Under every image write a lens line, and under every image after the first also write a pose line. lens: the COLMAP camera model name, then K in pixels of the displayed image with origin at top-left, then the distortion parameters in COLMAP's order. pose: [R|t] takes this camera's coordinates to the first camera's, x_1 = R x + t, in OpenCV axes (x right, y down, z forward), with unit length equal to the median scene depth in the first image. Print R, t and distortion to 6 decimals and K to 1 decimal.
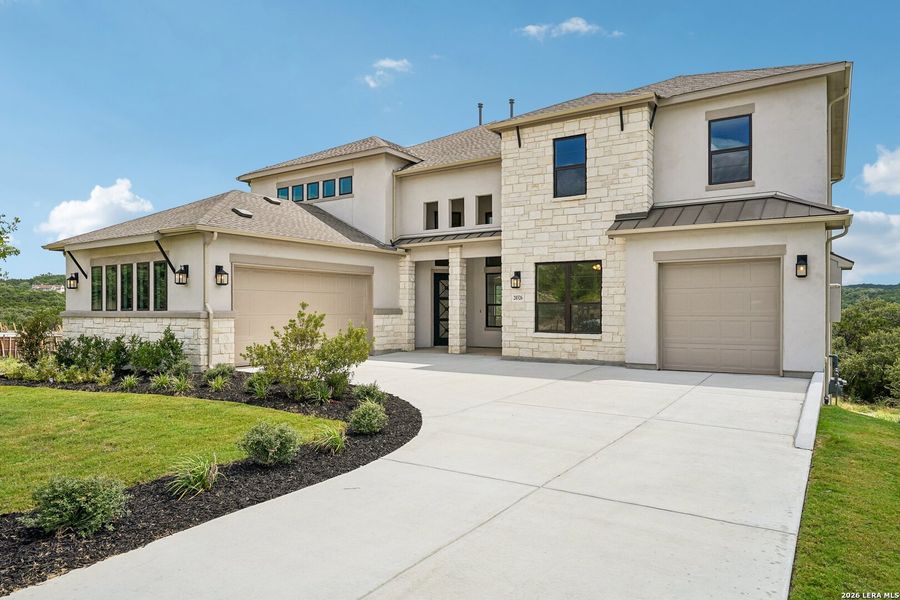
lens RADIAL K [[575.7, 0, 450.0], [0, 575.7, 304.5], [0, 0, 1]] dist [-0.001169, 0.000455]
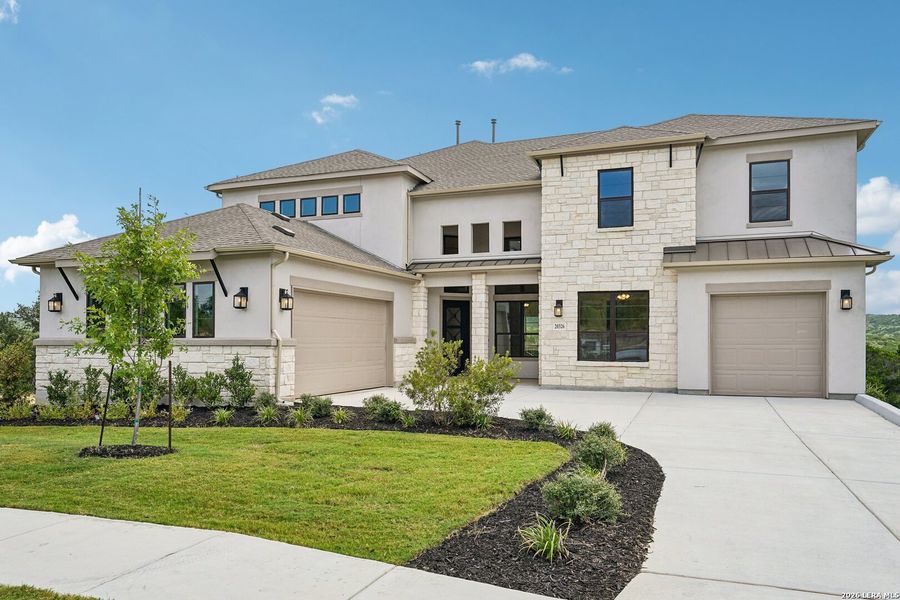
lens RADIAL K [[648.4, 0, 451.4], [0, 648.4, 331.4], [0, 0, 1]] dist [0.011484, 0.003537]
pose [[0.976605, 0.005670, 0.214967, -0.333227], [-0.004307, 0.999968, -0.006811, 0.005918], [-0.214998, 0.005726, 0.976598, -0.061920]]
